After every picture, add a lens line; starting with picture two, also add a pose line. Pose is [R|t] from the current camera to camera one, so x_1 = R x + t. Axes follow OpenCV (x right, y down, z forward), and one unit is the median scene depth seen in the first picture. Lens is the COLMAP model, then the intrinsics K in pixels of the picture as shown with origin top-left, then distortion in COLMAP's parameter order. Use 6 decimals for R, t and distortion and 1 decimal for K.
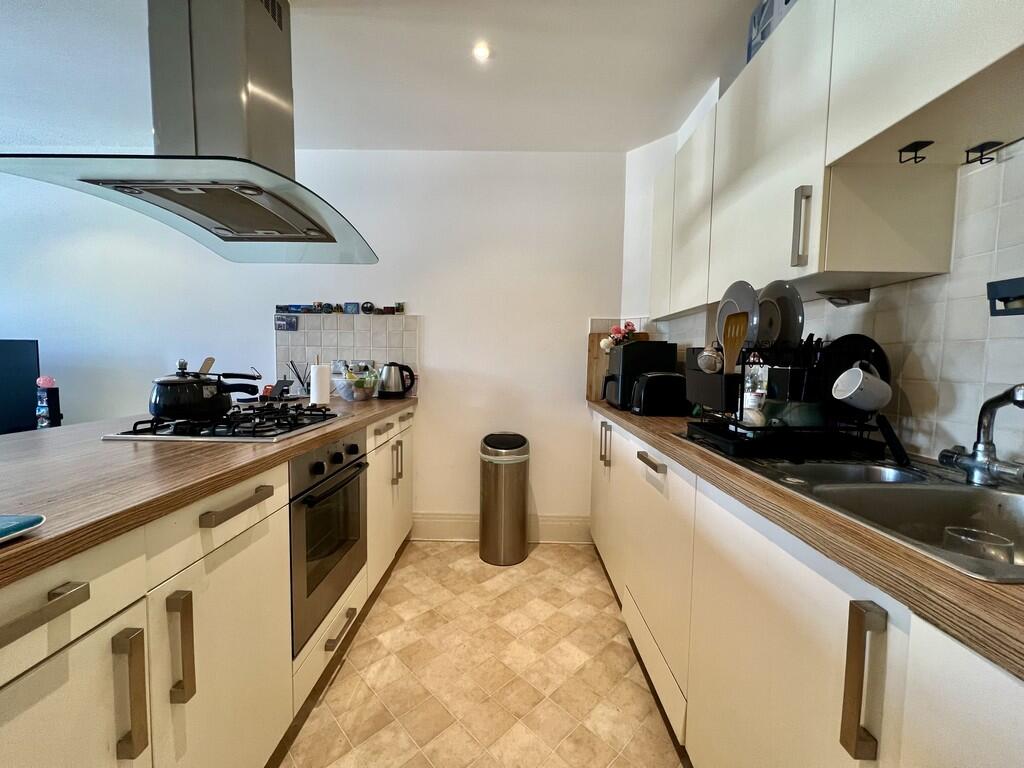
lens RADIAL K [[406.1, 0, 508.9], [0, 406.1, 383.5], [0, 0, 1]] dist [0.000687, 0.000156]
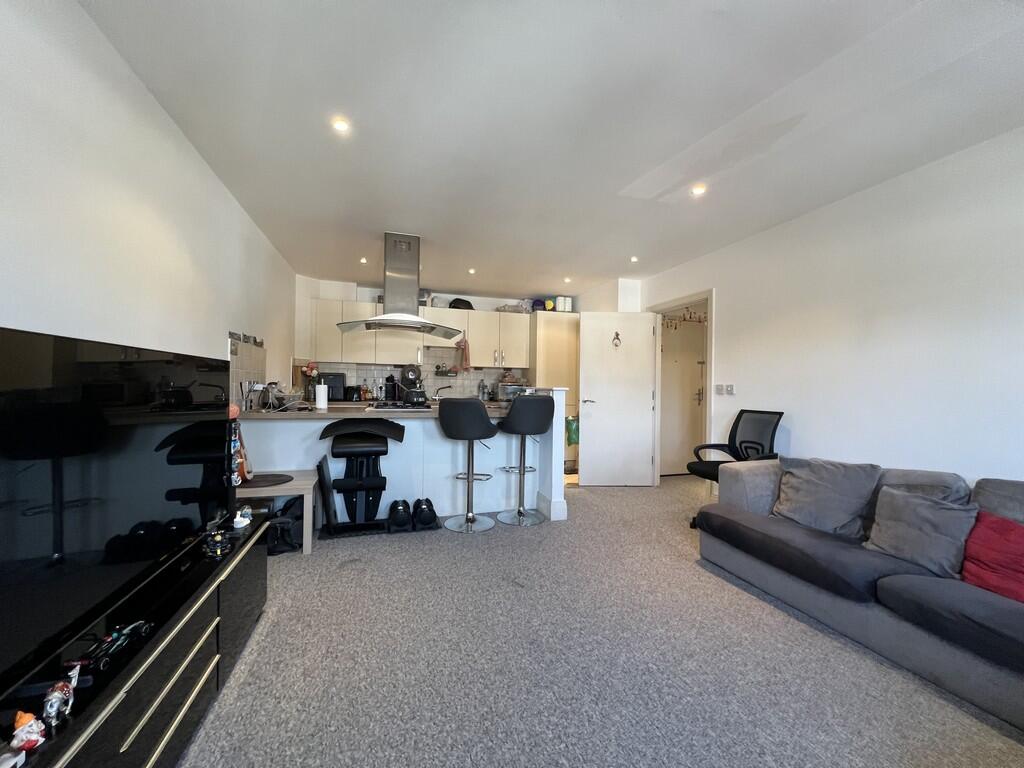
lens RADIAL K [[406.1, 0, 508.3], [0, 406.1, 387.3], [0, 0, 1]] dist [0.000687, 0.000156]
pose [[-0.292523, -0.020283, 0.956043, -1.836432], [0.031208, 0.999040, 0.030744, -0.052617], [-0.955749, 0.038829, -0.291609, 0.609970]]
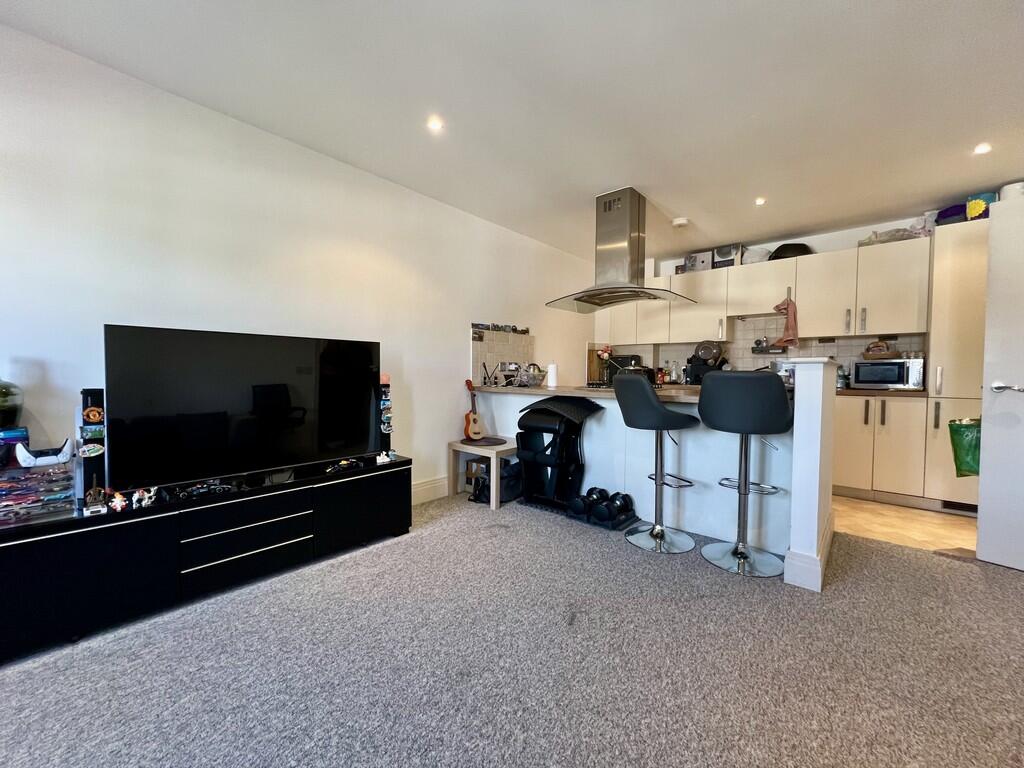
lens RADIAL K [[406.1, 0, 510.2], [0, 406.1, 382.9], [0, 0, 1]] dist [0.000687, 0.000156]
pose [[0.659949, -0.029685, 0.750724, -1.550693], [0.042188, 0.999107, 0.002420, 0.017504], [-0.750125, 0.030074, 0.660612, -0.025313]]
